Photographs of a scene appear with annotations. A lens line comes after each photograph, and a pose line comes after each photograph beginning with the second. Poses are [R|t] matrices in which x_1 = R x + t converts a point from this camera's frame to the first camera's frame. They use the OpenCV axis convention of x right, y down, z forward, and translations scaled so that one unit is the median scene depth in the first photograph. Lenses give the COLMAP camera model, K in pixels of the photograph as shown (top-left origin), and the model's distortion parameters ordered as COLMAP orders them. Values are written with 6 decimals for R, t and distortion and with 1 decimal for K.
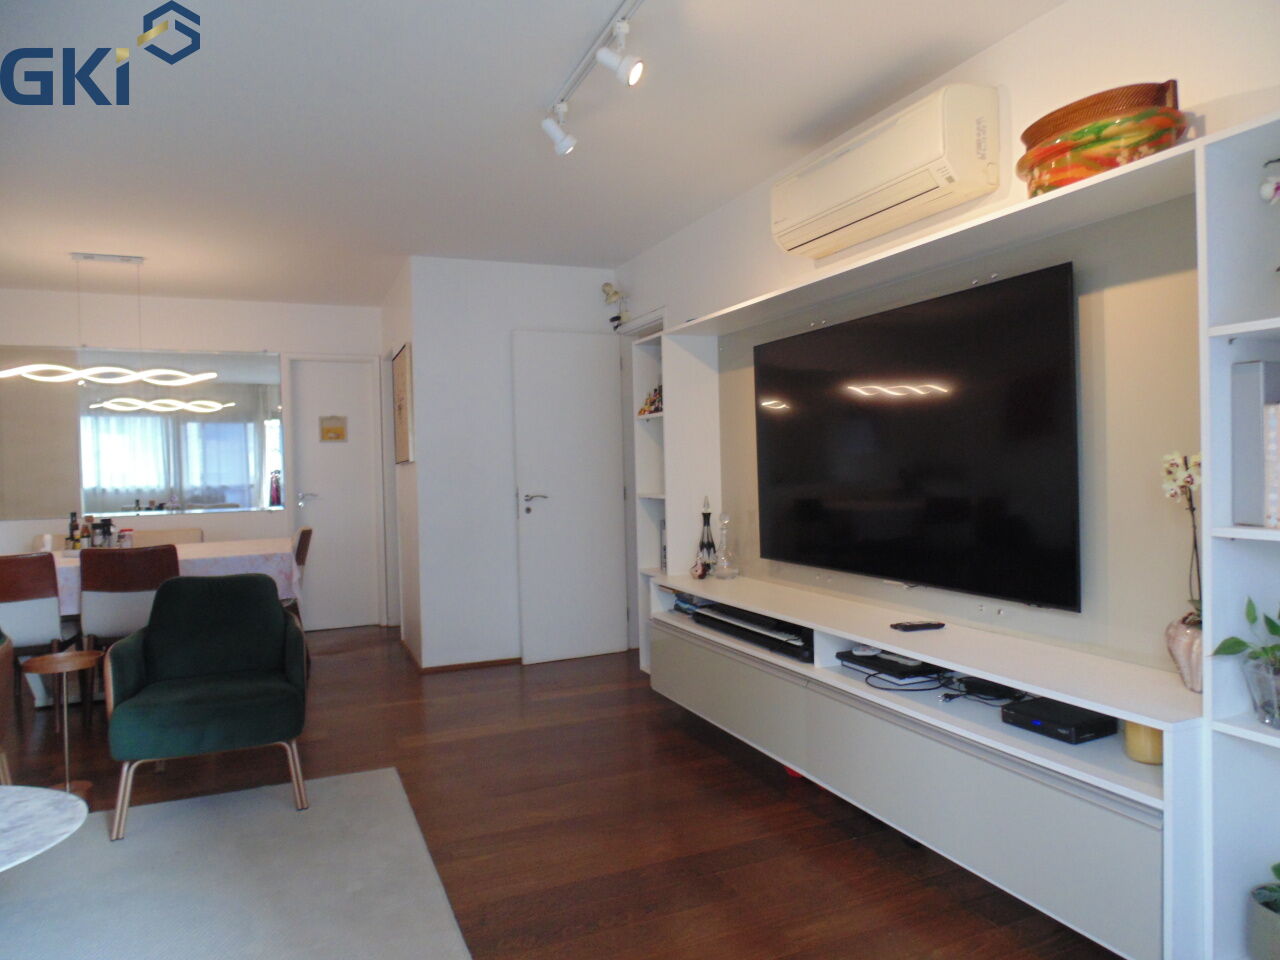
lens RADIAL K [[855.0, 0, 662.9], [0, 855.0, 477.6], [0, 0, 1]] dist [-0.020621, 0.007727]
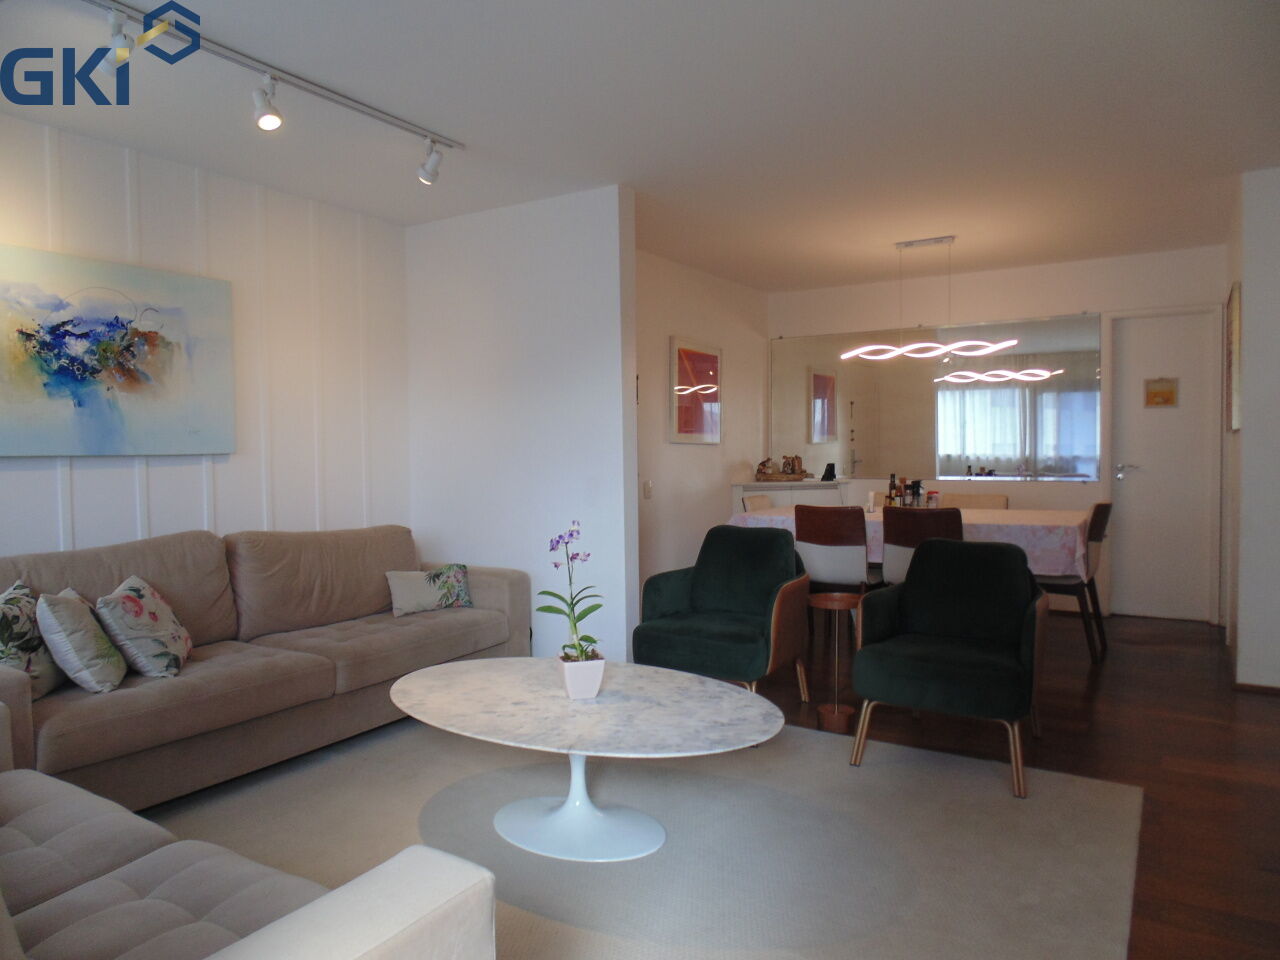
lens RADIAL K [[855.0, 0, 643.1], [0, 855.0, 480.2], [0, 0, 1]] dist [-0.020621, 0.007727]
pose [[0.554131, 0.047279, -0.831086, 0.070601], [-0.016441, 0.998813, 0.045858, 0.002522], [0.832267, -0.011748, 0.554250, 0.087222]]
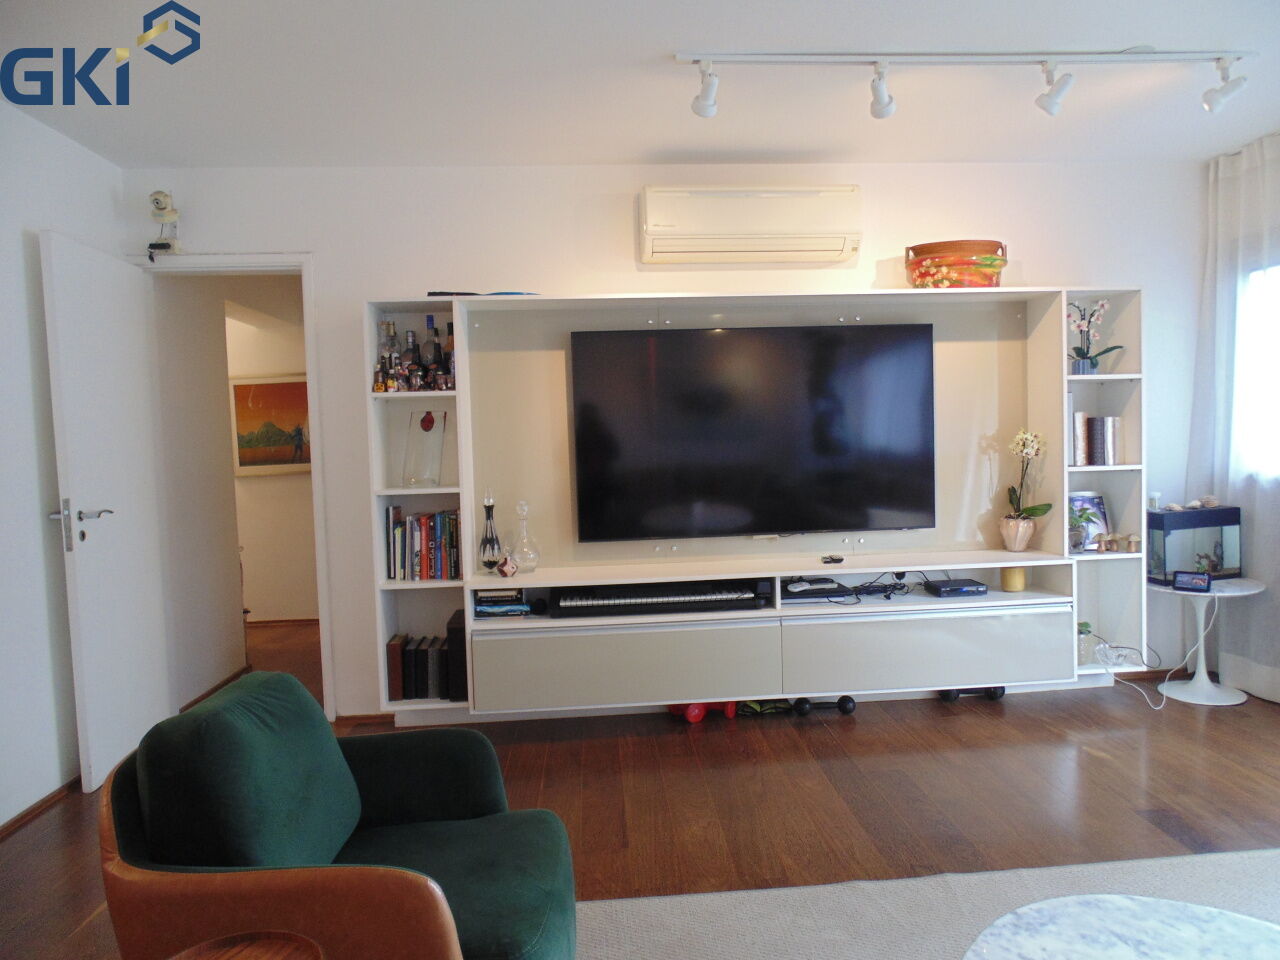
lens RADIAL K [[855.0, 0, 648.4], [0, 855.0, 476.1], [0, 0, 1]] dist [-0.020621, 0.007727]
pose [[0.330311, -0.029891, 0.943399, -0.629787], [0.039446, 0.999062, 0.017844, 0.000901], [-0.943047, 0.031320, 0.331181, 0.458739]]
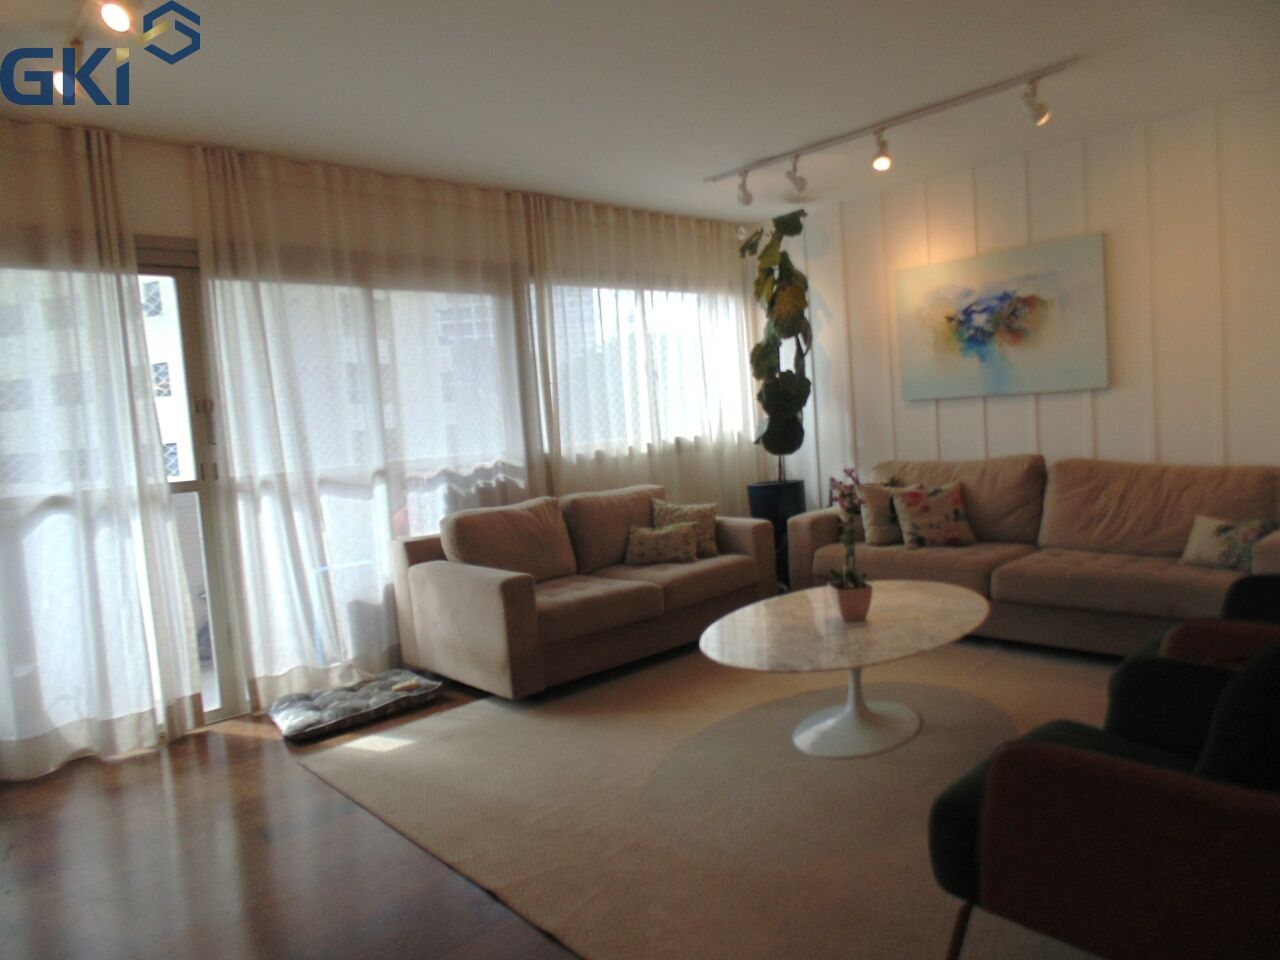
lens RADIAL K [[855.0, 0, 638.6], [0, 855.0, 476.4], [0, 0, 1]] dist [-0.020621, 0.007727]
pose [[-0.937641, 0.107493, -0.330568, -0.048725], [0.083674, 0.992818, 0.085502, -0.003915], [0.337385, 0.052510, -0.939901, 0.909069]]
